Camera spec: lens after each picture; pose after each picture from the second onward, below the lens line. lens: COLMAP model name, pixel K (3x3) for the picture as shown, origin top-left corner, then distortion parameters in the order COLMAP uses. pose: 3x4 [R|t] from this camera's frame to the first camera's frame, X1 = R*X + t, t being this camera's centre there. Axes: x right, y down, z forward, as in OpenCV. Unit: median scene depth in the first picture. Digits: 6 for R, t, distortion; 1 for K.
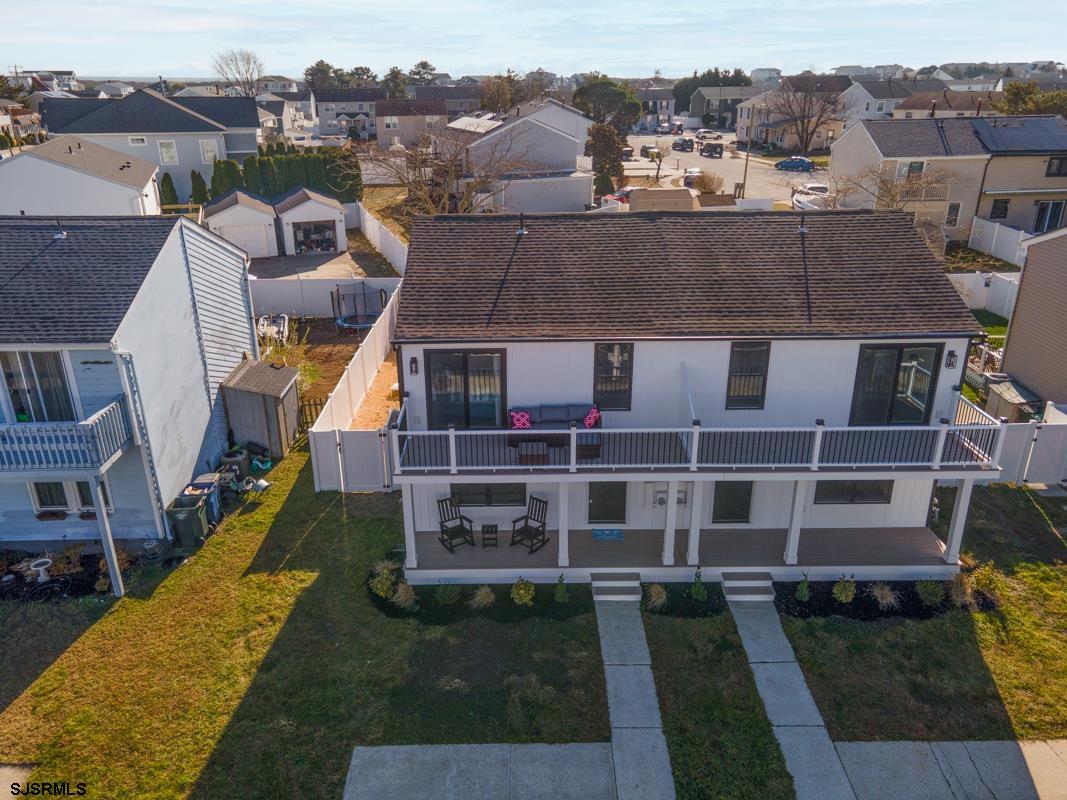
lens RADIAL K [[808.5, 0, 515.7], [0, 808.5, 402.5], [0, 0, 1]] dist [0.018507, 0.054173]
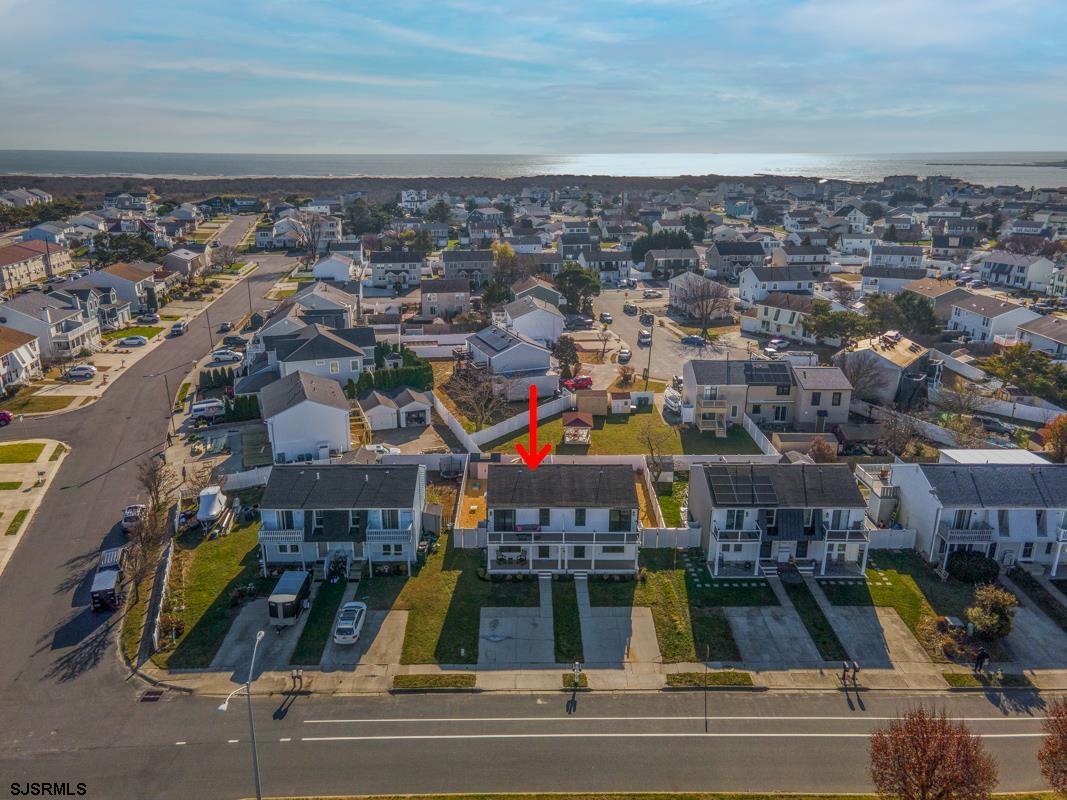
lens RADIAL K [[779.9, 0, 507.1], [0, 779.9, 390.4], [0, 0, 1]] dist [0.020839, -0.002747]
pose [[0.999941, 0.009003, -0.006103, -0.033707], [-0.009532, 0.995613, -0.093085, -0.270741], [0.005238, 0.093138, 0.995639, -2.570967]]
